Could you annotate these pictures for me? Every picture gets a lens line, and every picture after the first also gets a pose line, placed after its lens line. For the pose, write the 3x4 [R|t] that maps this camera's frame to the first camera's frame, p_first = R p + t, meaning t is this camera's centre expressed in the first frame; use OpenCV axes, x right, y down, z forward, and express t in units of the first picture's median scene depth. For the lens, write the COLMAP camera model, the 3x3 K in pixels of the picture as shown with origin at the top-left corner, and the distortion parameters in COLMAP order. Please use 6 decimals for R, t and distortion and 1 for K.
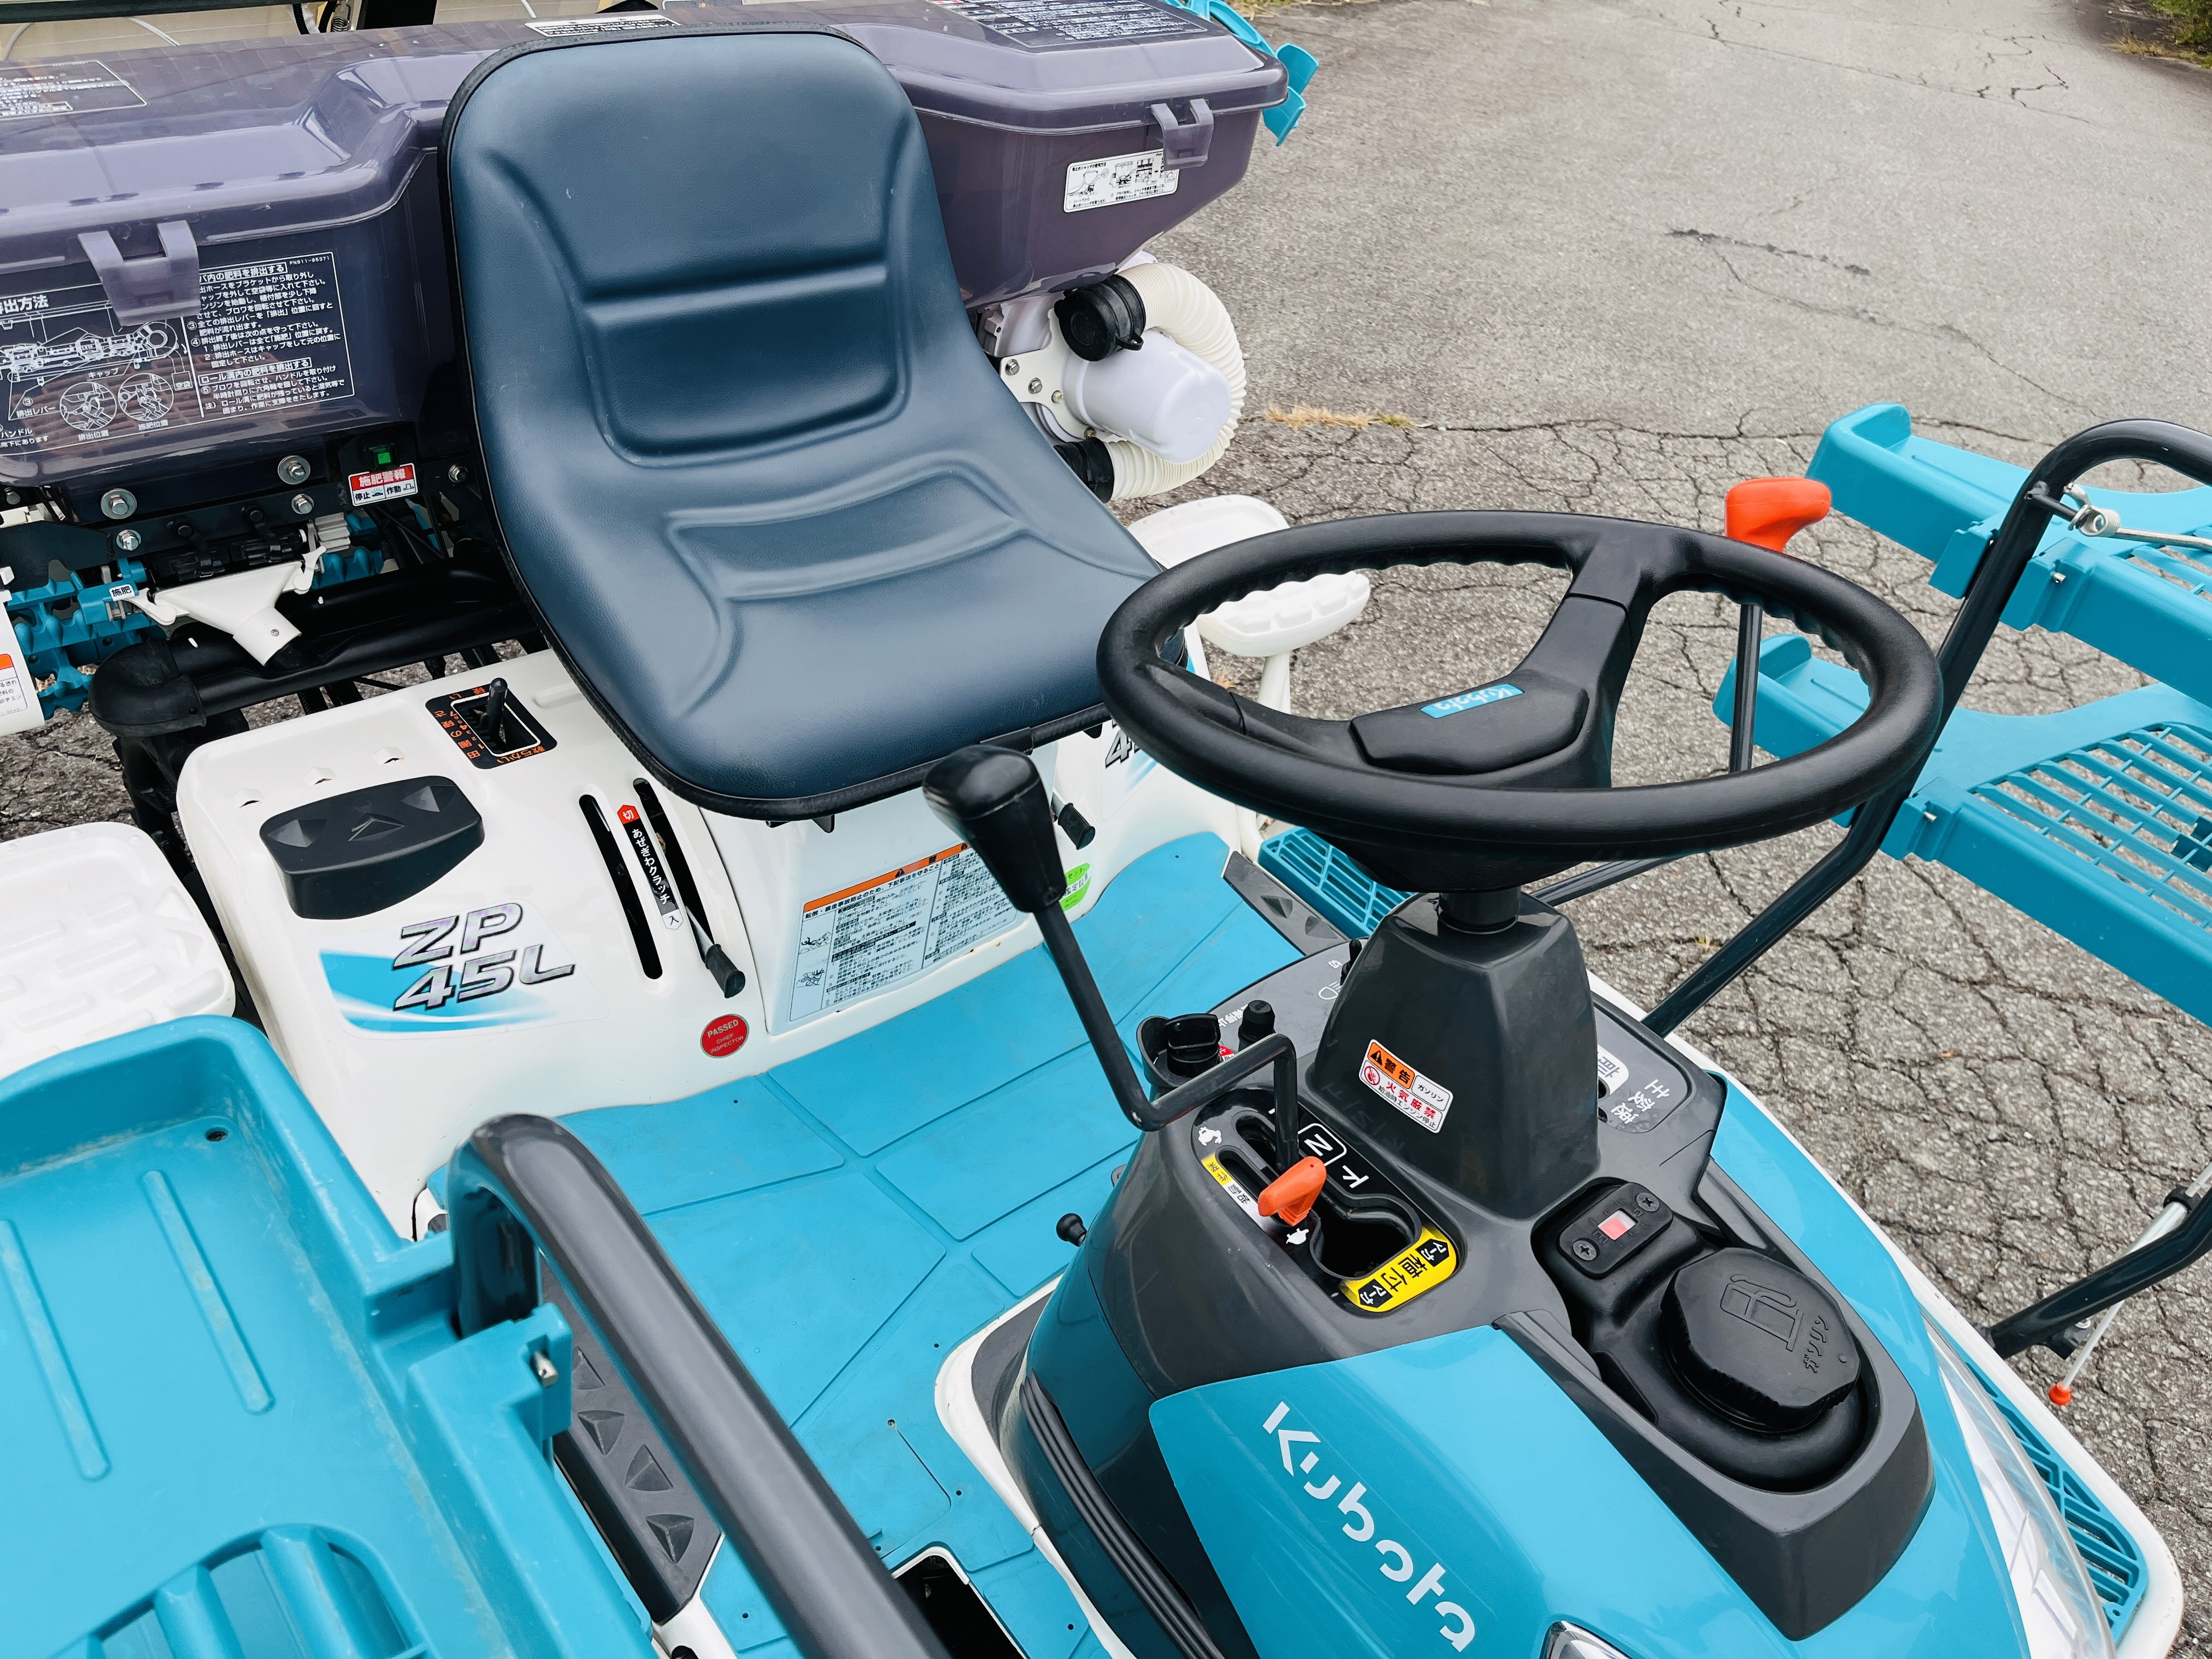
lens RADIAL K [[1678.1, 0, 1083.5], [0, 1678.1, 835.4], [0, 0, 1]] dist [0.074070, -0.109888]
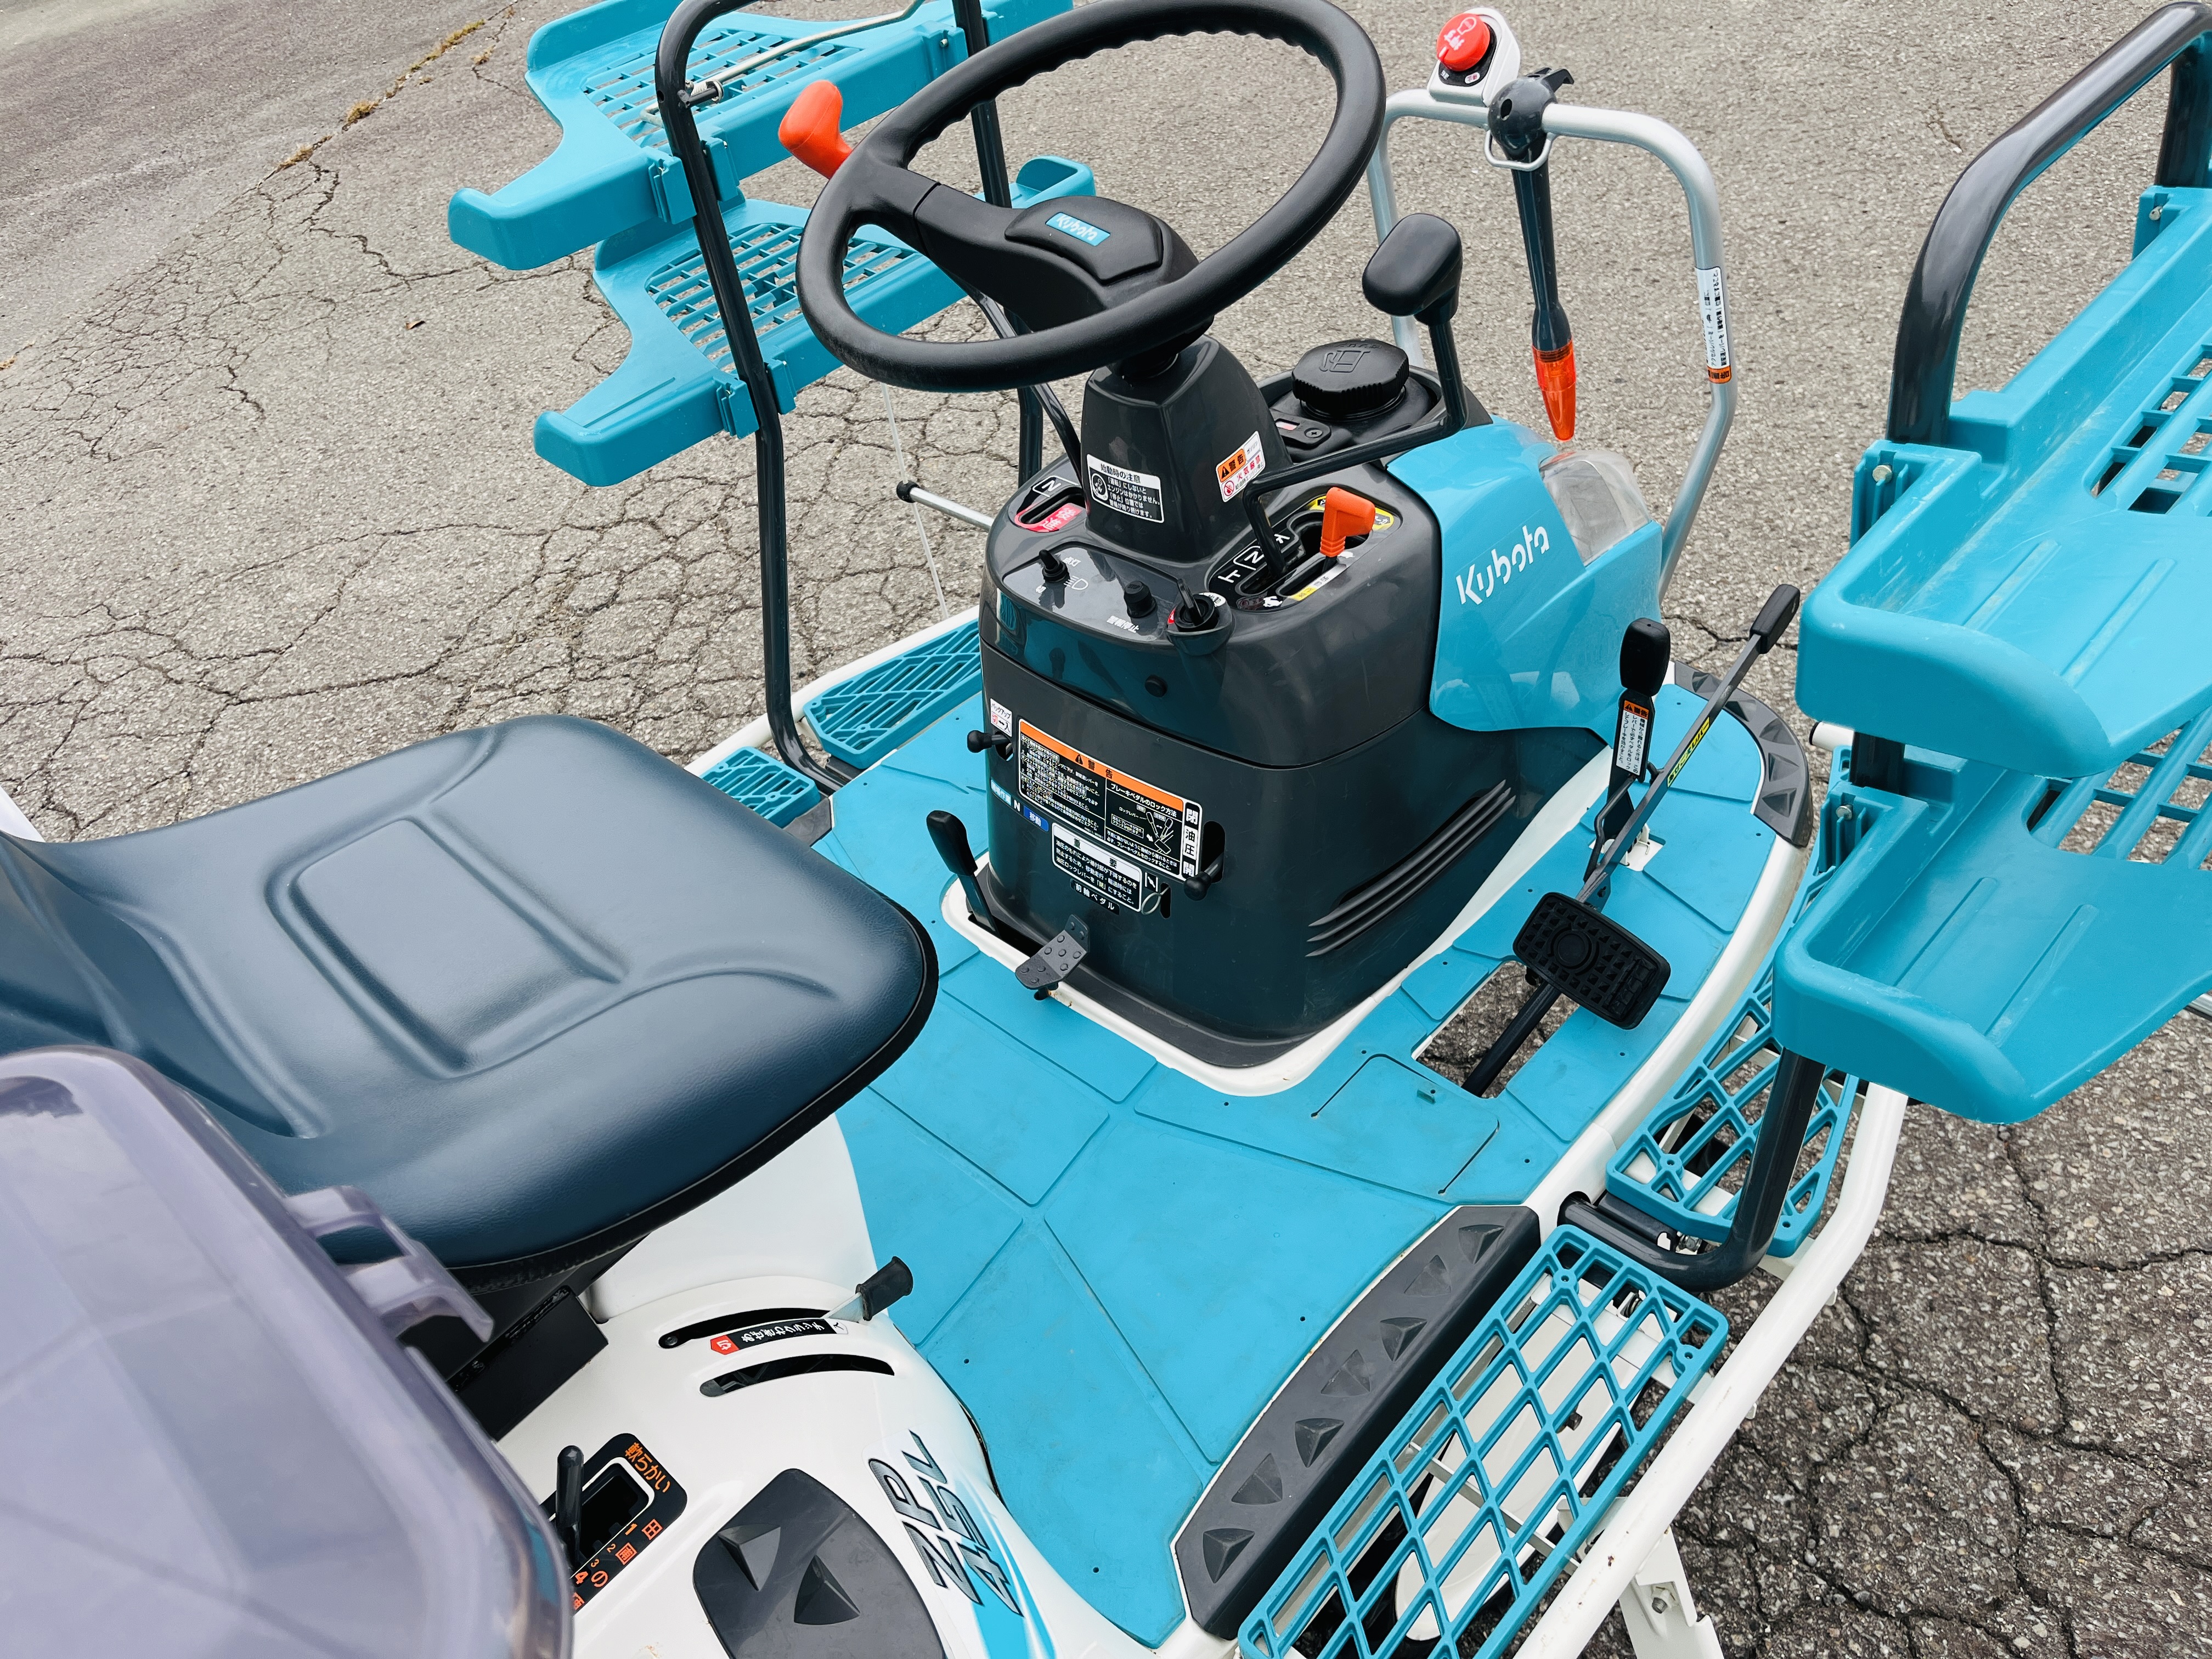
lens RADIAL K [[1678.1, 0, 1097.0], [0, 1678.1, 826.4], [0, 0, 1]] dist [0.074070, -0.109888]
pose [[-0.133587, -0.713157, 0.688158, -0.633107], [0.731287, 0.397710, 0.554117, -0.388172], [-0.668860, 0.577264, 0.468393, 0.416361]]
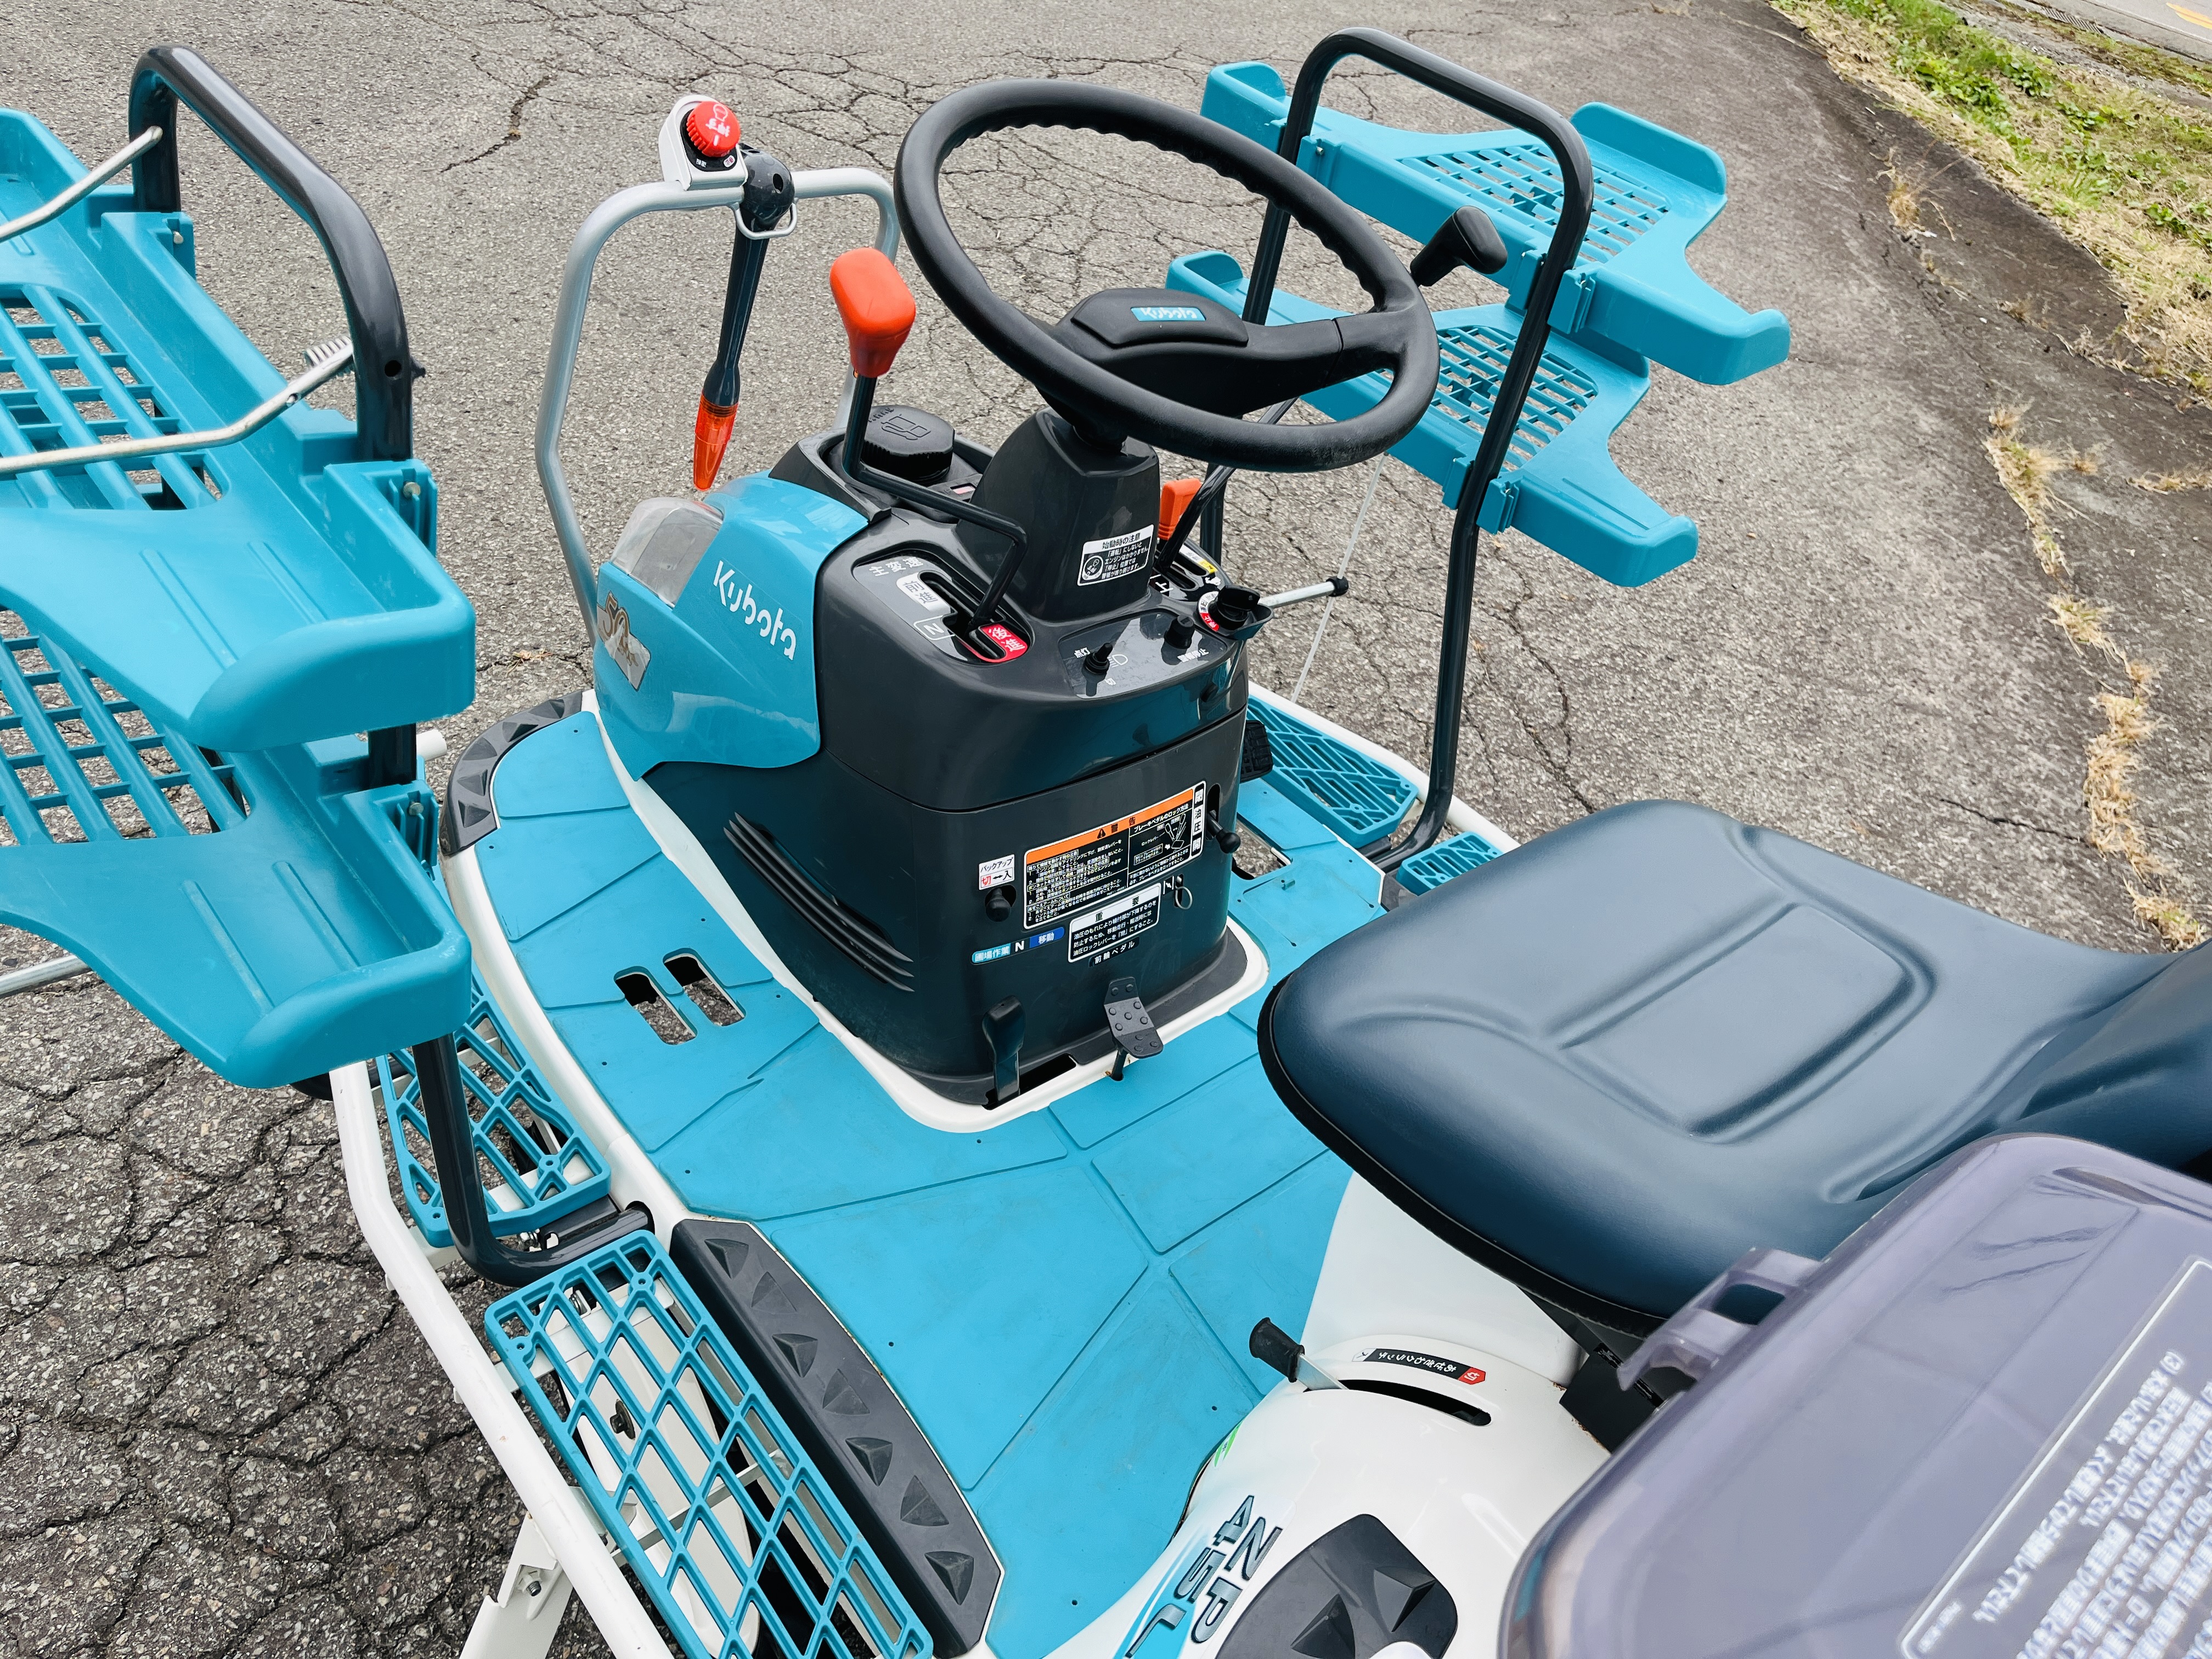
lens RADIAL K [[1678.1, 0, 1097.9], [0, 1678.1, 824.0], [0, 0, 1]] dist [0.074070, -0.109888]
pose [[-0.951436, -0.218553, -0.216805, 0.320163], [-0.258805, 0.186490, 0.947756, -0.827331], [-0.166703, 0.957839, -0.233996, 1.109775]]
